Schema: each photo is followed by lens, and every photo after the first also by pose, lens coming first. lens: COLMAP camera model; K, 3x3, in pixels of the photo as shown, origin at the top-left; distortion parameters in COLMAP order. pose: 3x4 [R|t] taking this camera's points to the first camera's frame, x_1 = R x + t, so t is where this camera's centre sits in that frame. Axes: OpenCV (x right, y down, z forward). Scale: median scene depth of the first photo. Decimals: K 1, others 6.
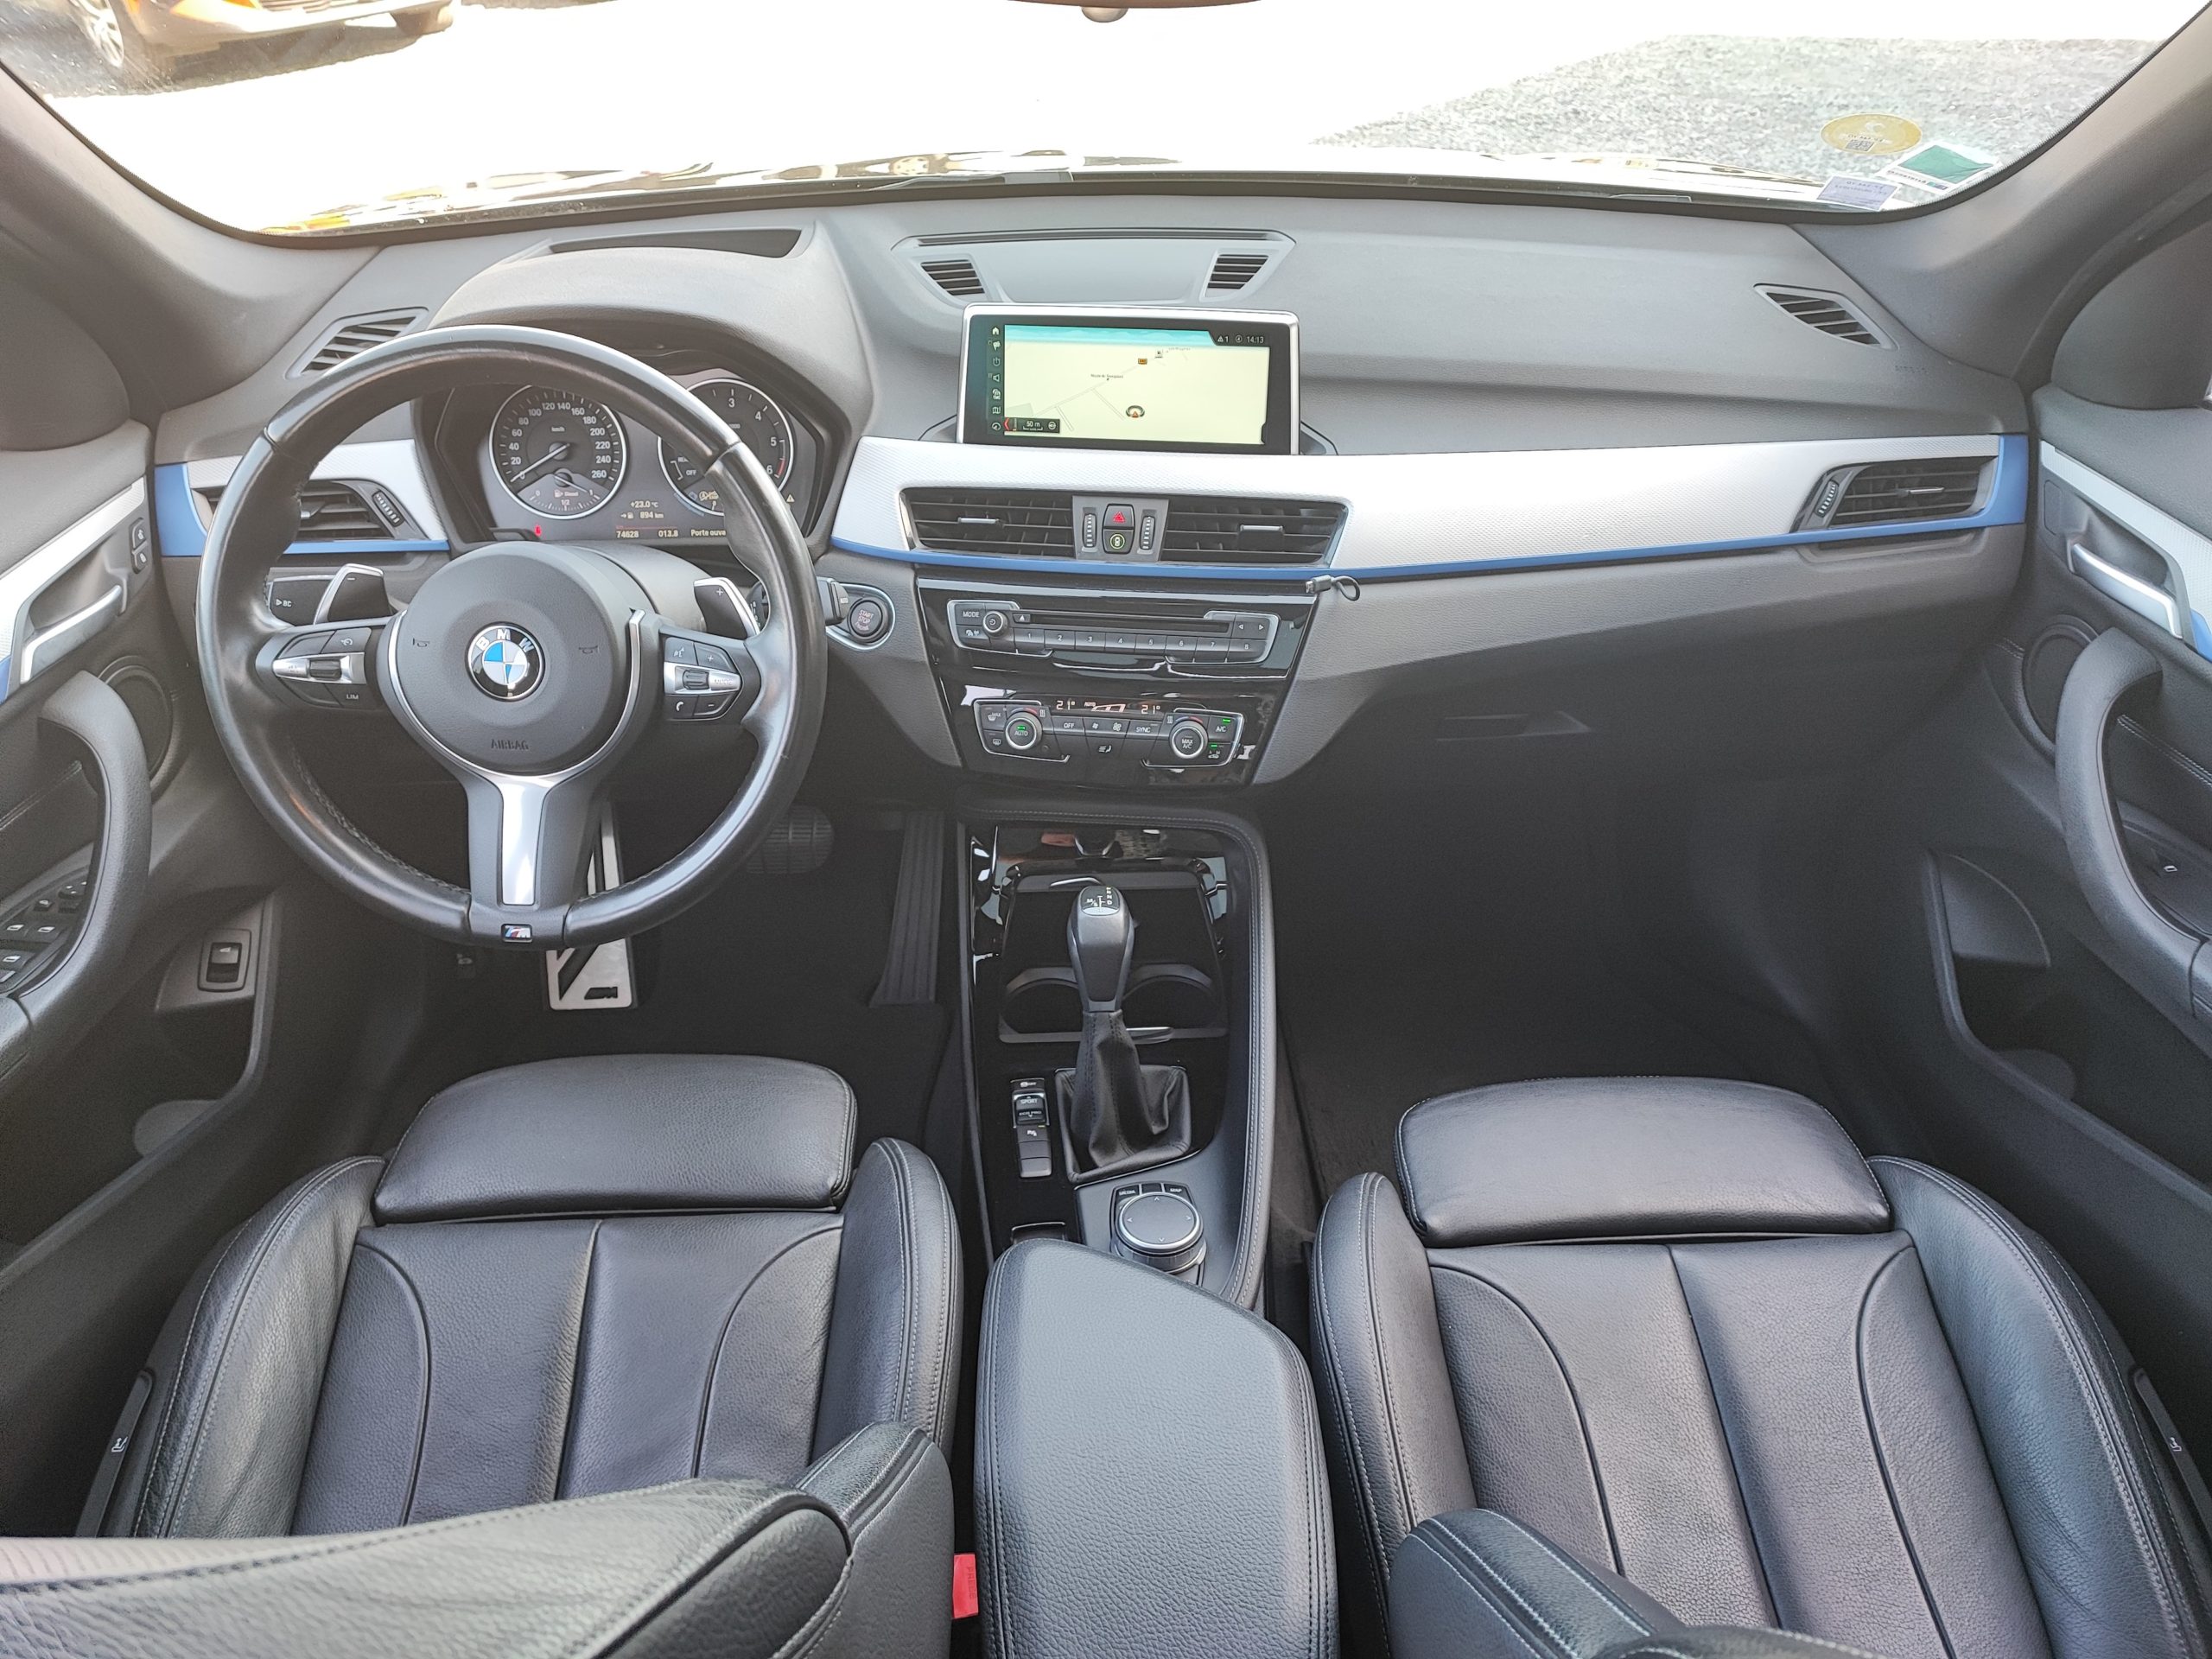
lens RADIAL K [[1523.6, 0, 1107.2], [0, 1523.6, 832.8], [0, 0, 1]] dist [0.003101, -0.002870]
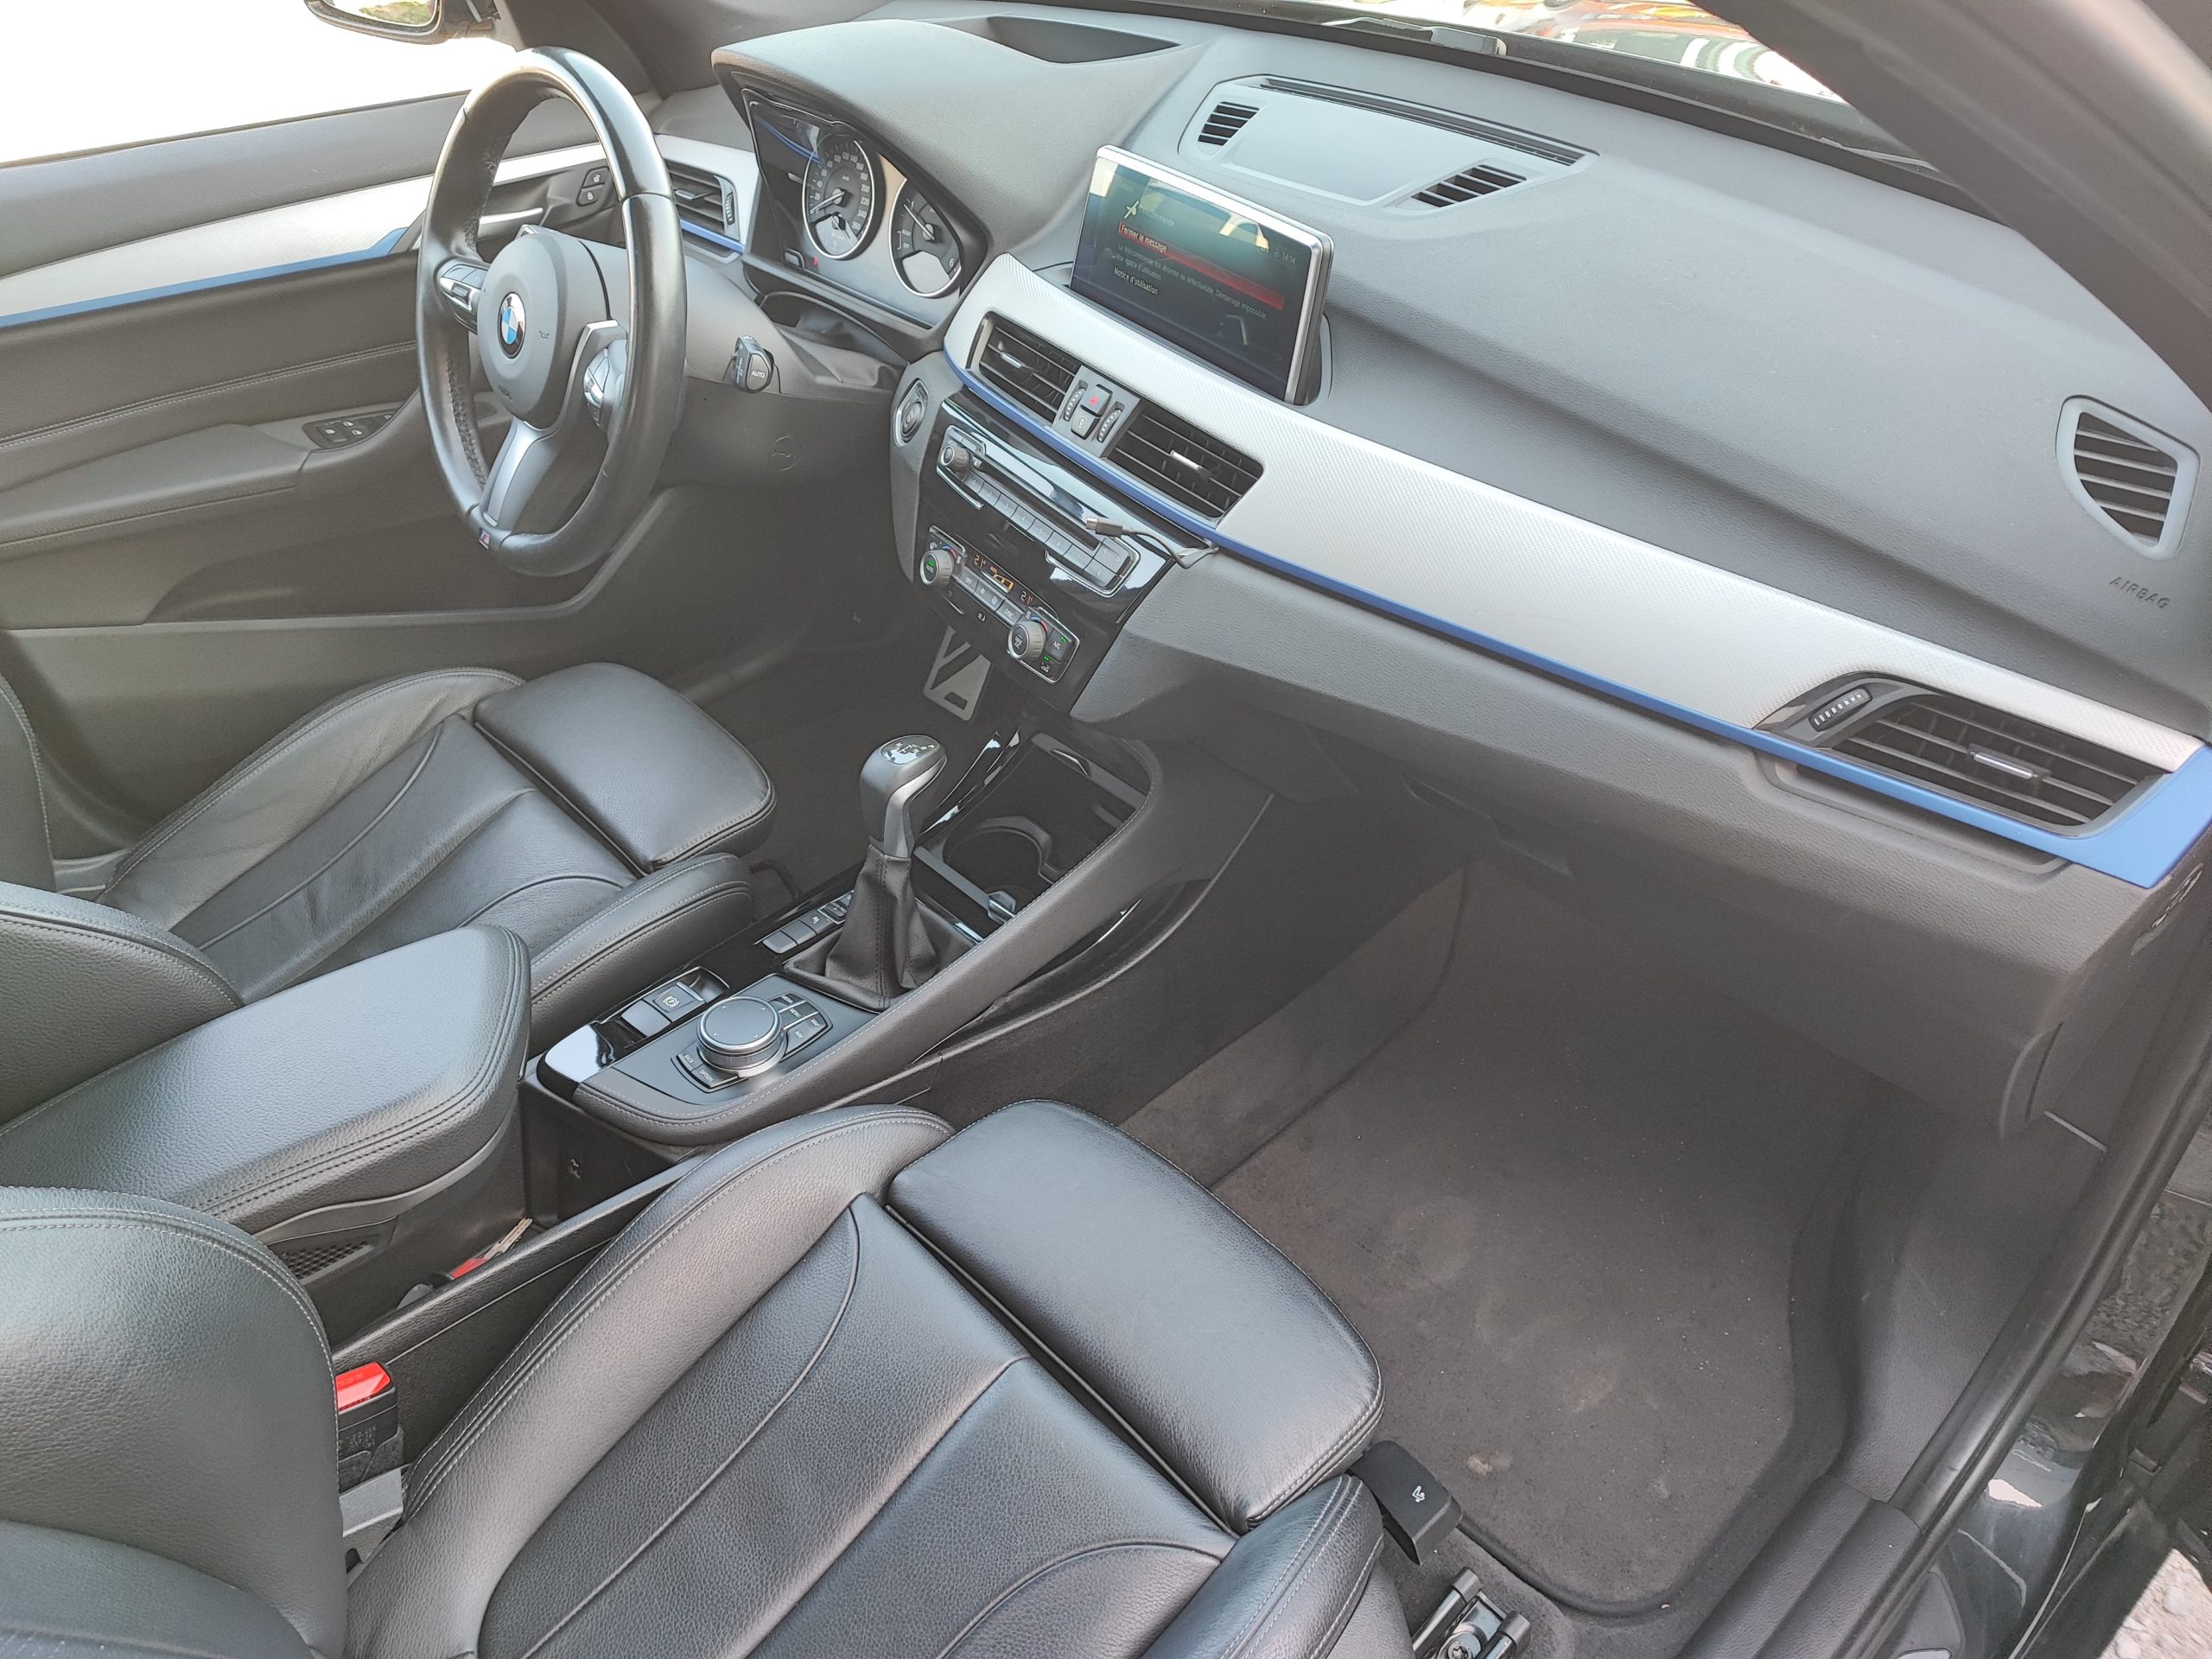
lens RADIAL K [[1523.6, 0, 1107.2], [0, 1523.6, 821.7], [0, 0, 1]] dist [0.003101, -0.002870]
pose [[0.676526, 0.471568, -0.565629, 0.660509], [-0.414835, 0.878658, 0.236374, -0.200669], [0.608461, 0.074729, 0.790058, 0.272315]]
